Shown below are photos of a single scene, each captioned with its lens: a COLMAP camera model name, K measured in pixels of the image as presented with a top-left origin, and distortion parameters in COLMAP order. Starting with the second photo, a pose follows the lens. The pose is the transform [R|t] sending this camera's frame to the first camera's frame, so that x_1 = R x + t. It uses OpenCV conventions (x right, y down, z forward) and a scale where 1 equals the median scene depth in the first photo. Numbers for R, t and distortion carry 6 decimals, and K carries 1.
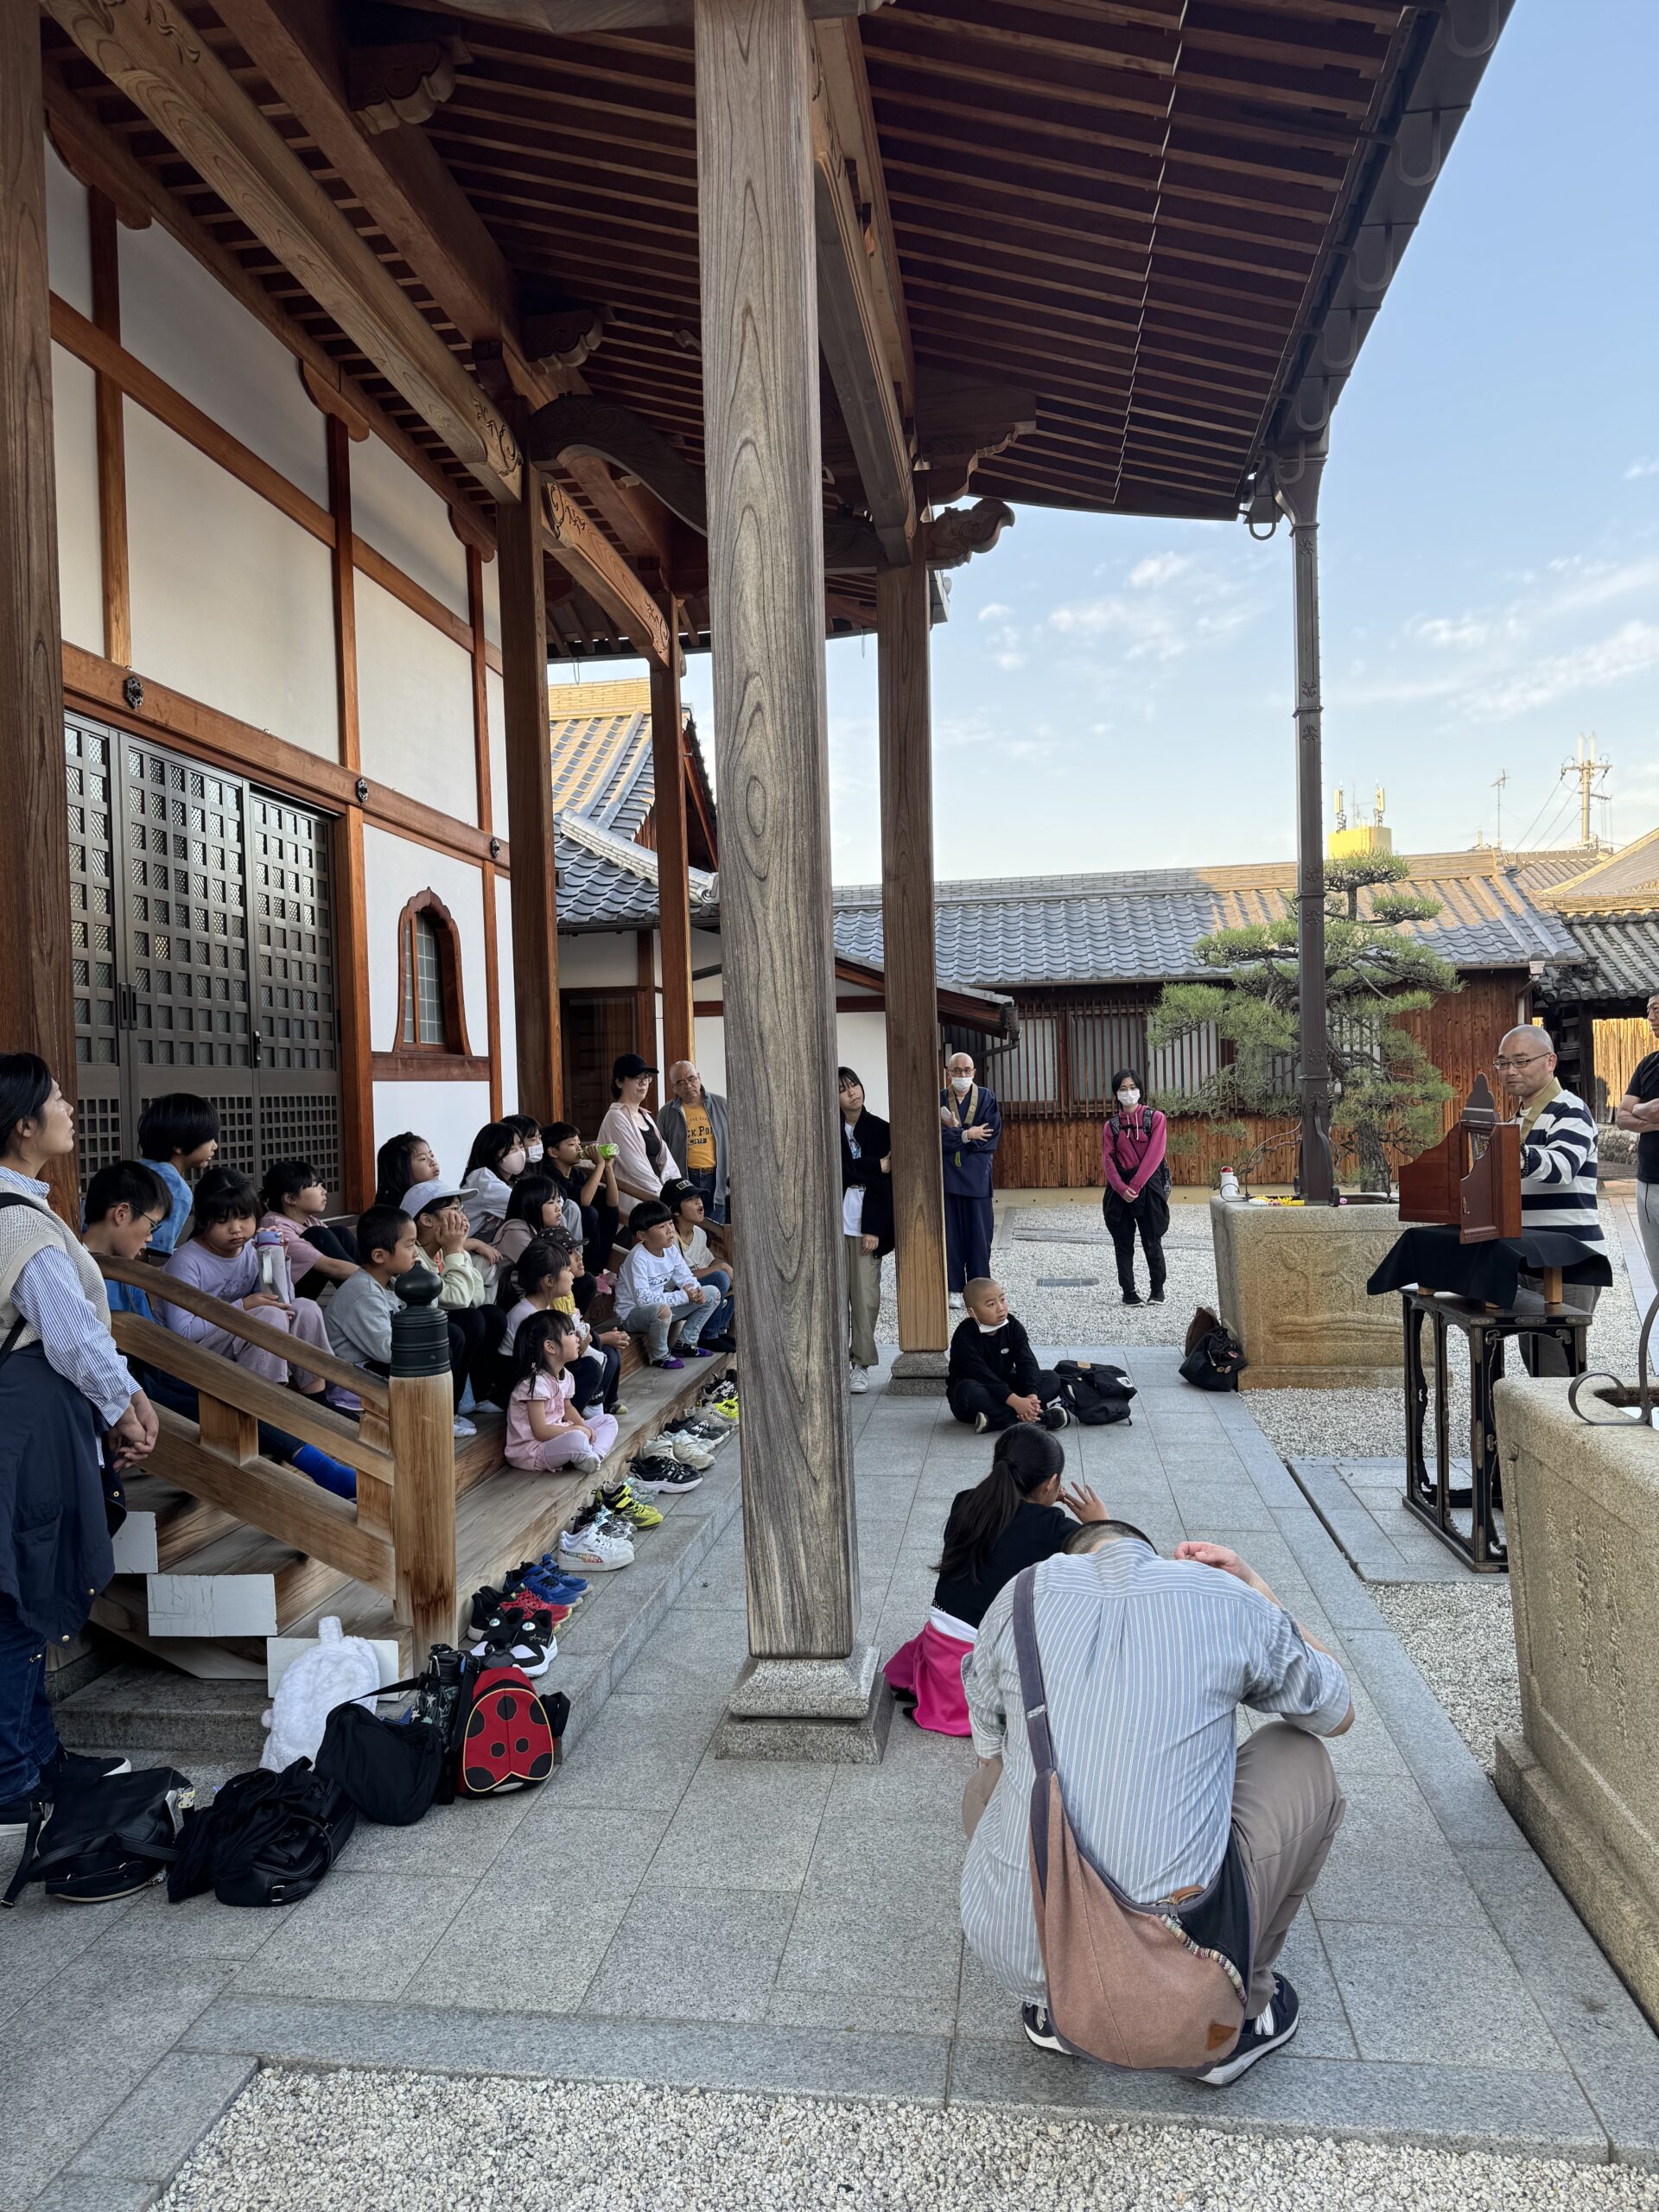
lens RADIAL K [[1565.5, 0, 832.1], [0, 1565.5, 1098.5], [0, 0, 1]] dist [0.062676, -0.086557]
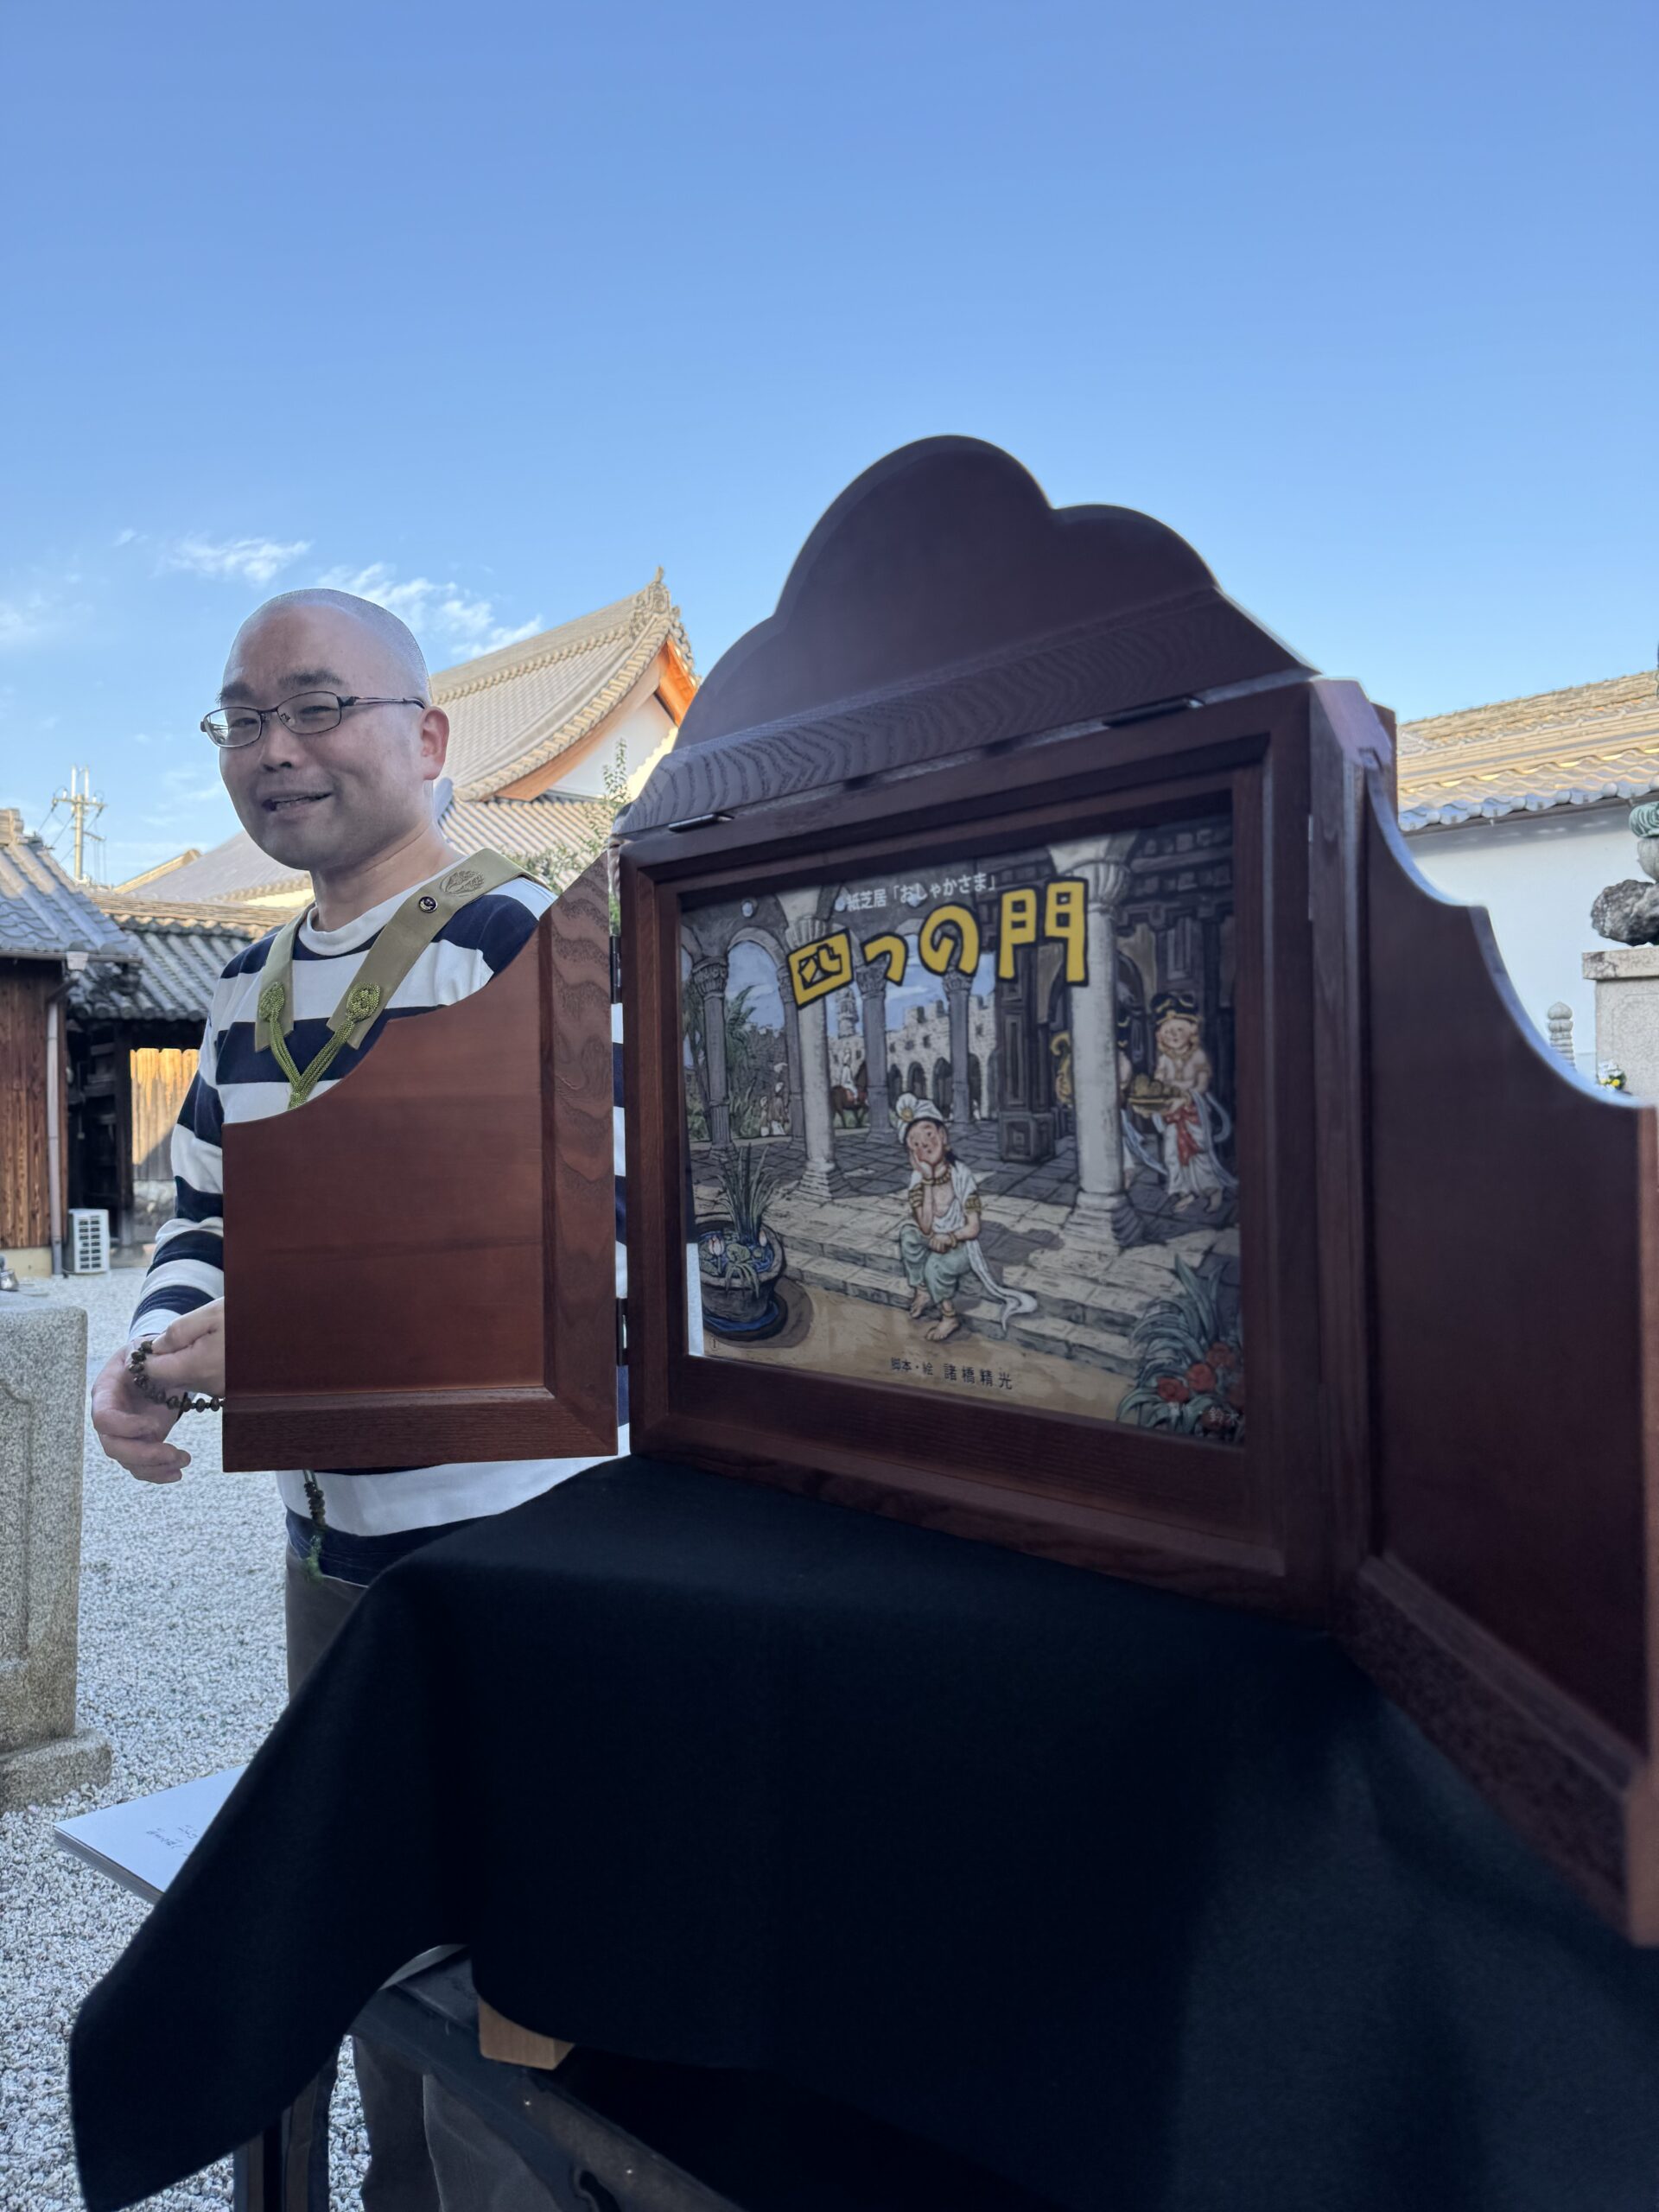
lens RADIAL K [[1563.2, 0, 829.5], [0, 1563.2, 1106.0], [0, 0, 1]] dist [0.101201, -0.189508]
pose [[0.621656, 0.023362, 0.782942, 0.235633], [0.006741, 0.999359, -0.035172, 0.040793], [-0.783262, 0.027142, 0.621099, 0.739271]]
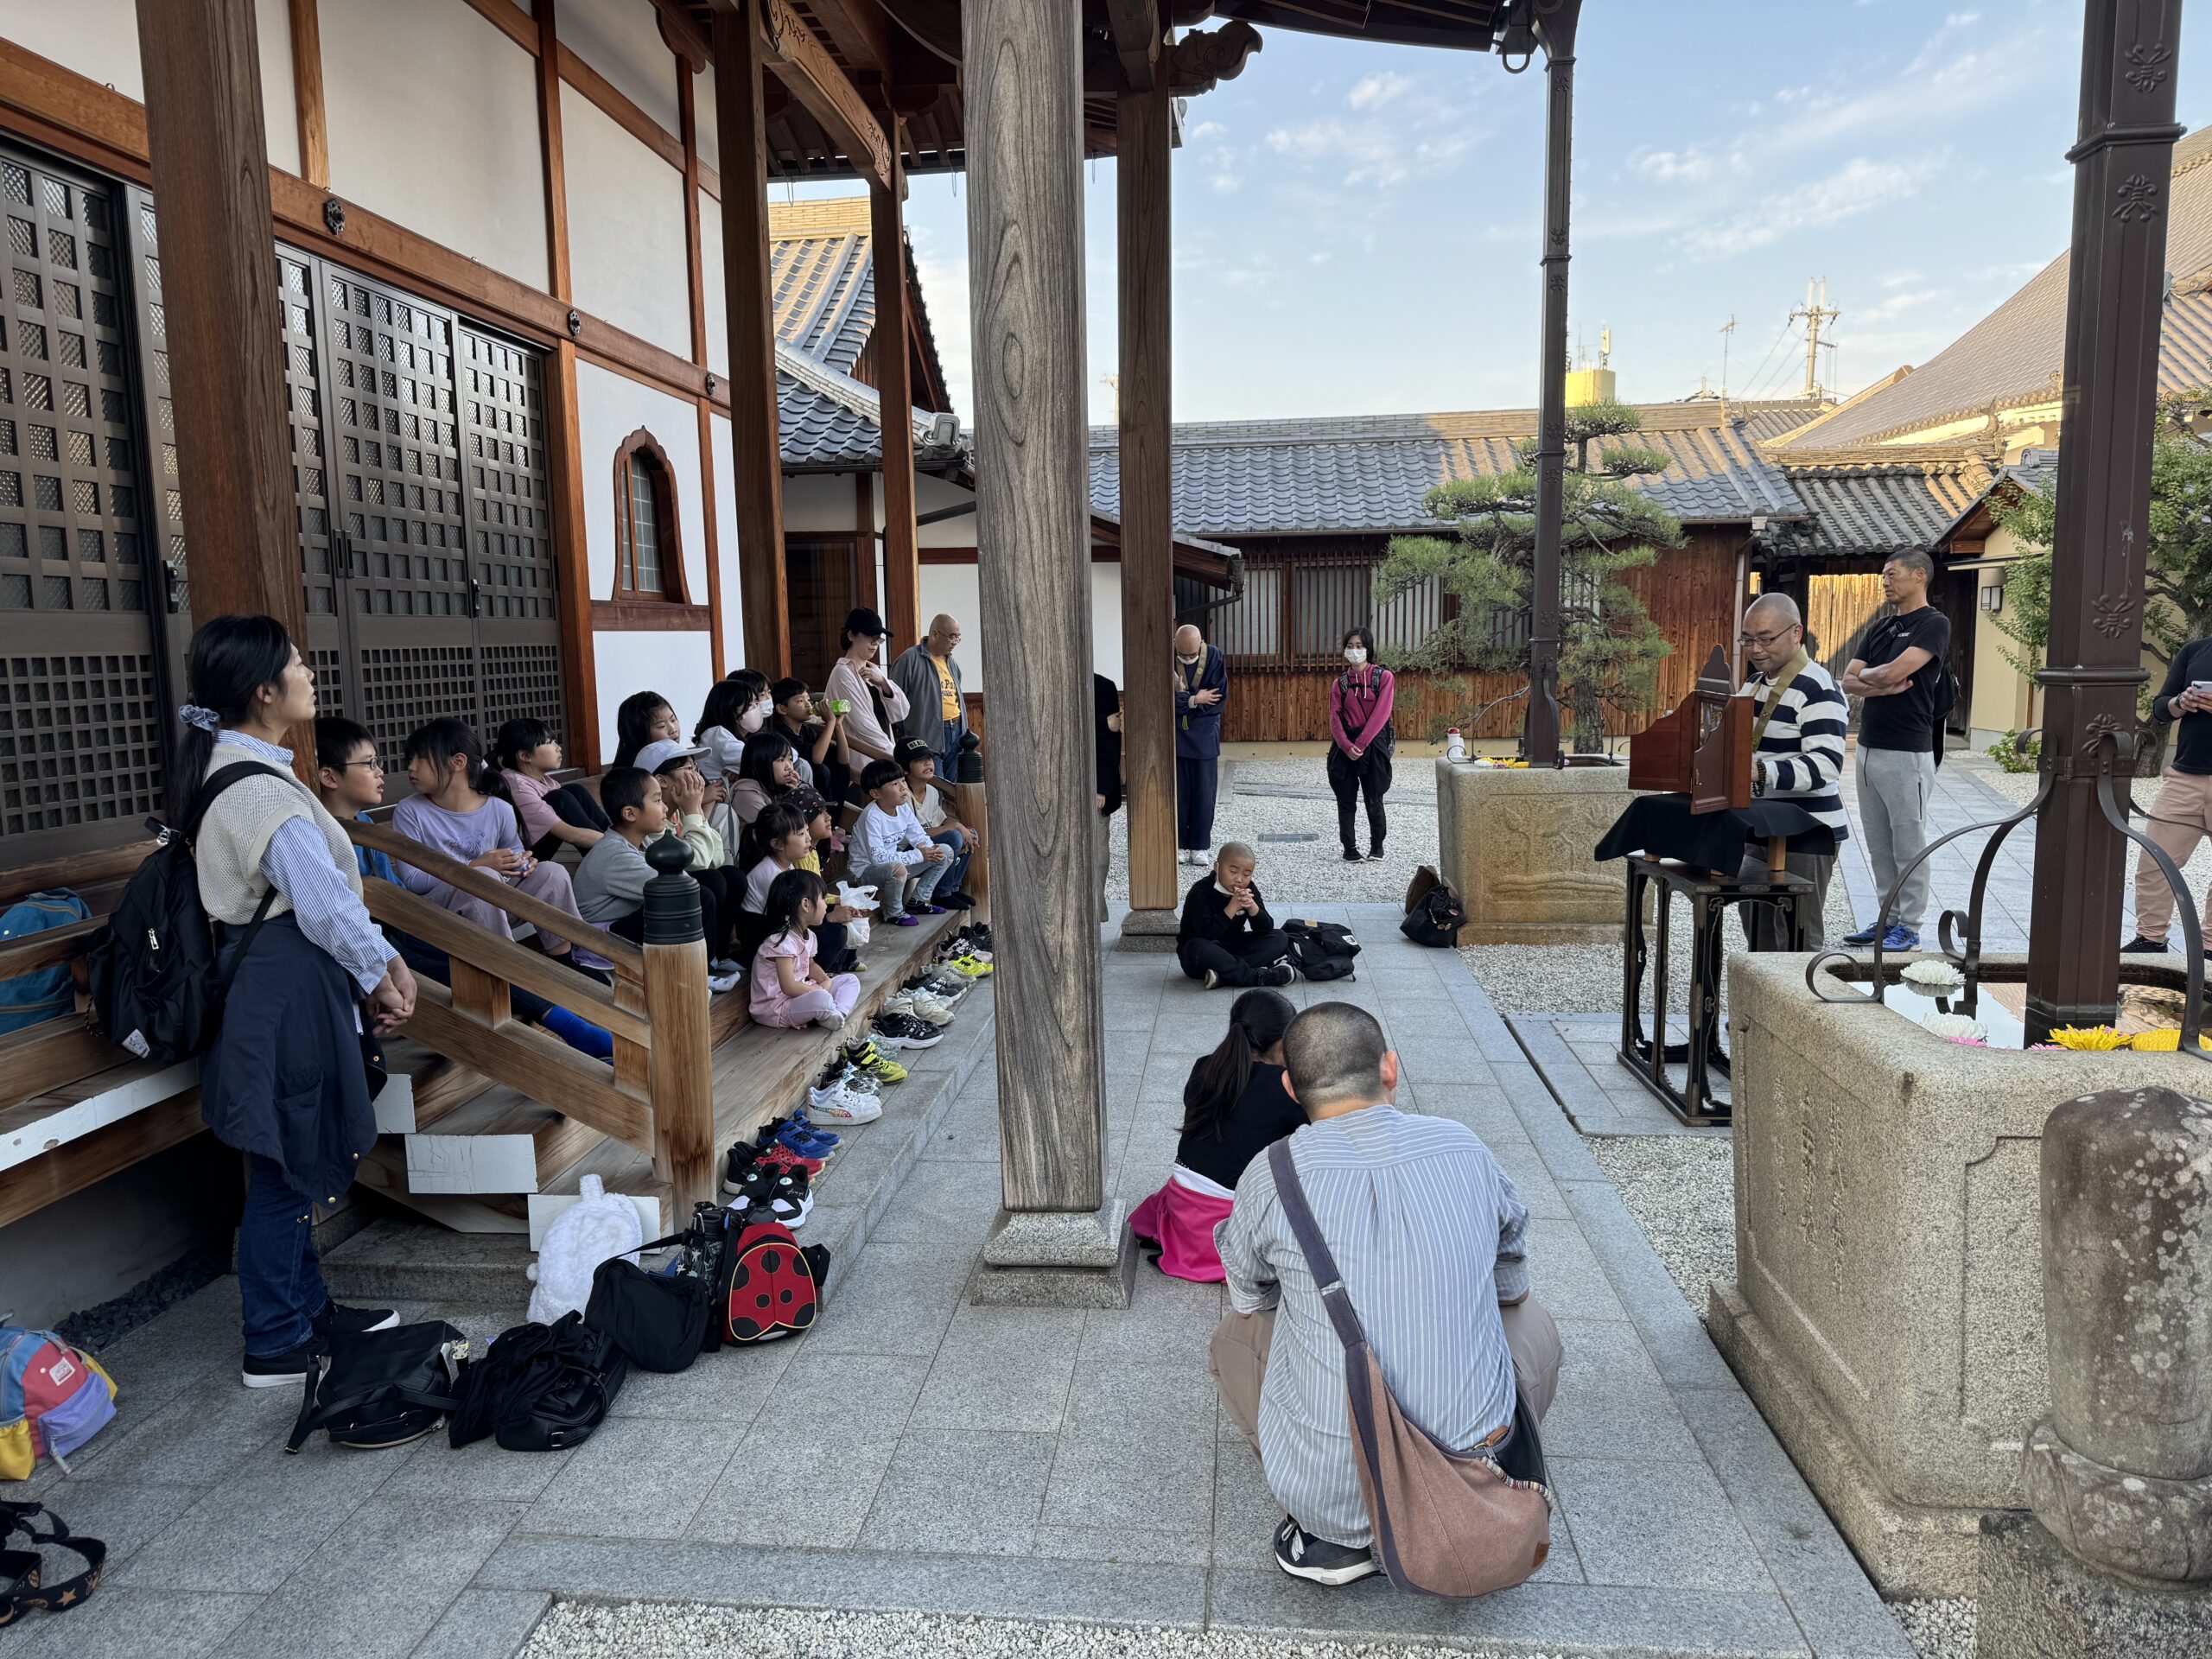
lens RADIAL K [[1563.2, 0, 1106.0], [0, 1563.2, 829.5], [0, 0, 1]] dist [0.101201, -0.189508]
pose [[0.999153, 0.007921, 0.040381, -0.015857], [-0.012647, 0.992913, 0.118171, -0.010389], [-0.039159, -0.118581, 0.992172, 0.000381]]
